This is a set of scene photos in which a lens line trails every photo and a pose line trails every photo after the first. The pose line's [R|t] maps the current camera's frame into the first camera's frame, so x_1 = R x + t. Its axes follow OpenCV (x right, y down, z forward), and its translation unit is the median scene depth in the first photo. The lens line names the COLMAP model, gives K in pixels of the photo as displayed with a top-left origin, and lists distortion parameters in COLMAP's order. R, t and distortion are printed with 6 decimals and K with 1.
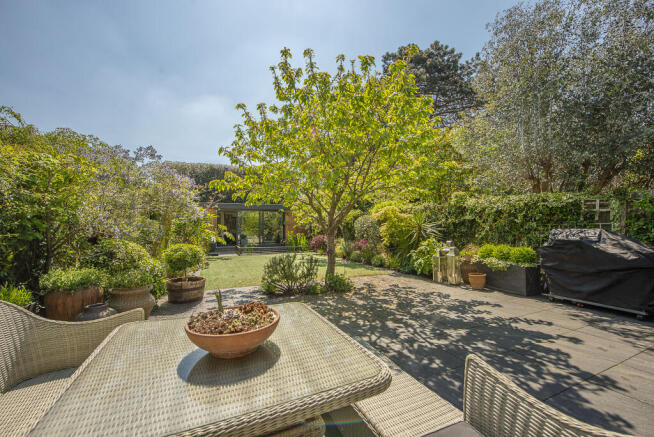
lens RADIAL K [[270.2, 0, 330.2], [0, 270.2, 221.1], [0, 0, 1]] dist [-0.013719, -0.000452]
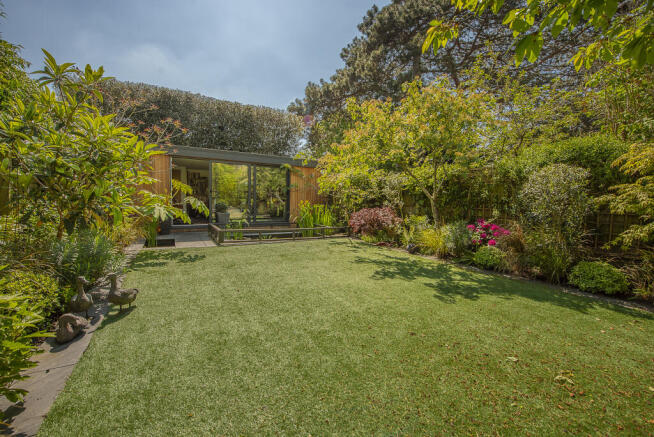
lens RADIAL K [[270.2, 0, 325.8], [0, 270.2, 219.0], [0, 0, 1]] dist [-0.013719, -0.000452]
pose [[0.994950, 0.022529, 0.097813, -0.310266], [-0.031130, 0.995693, 0.087325, 0.047706], [-0.095424, -0.089929, 0.991366, 0.801977]]
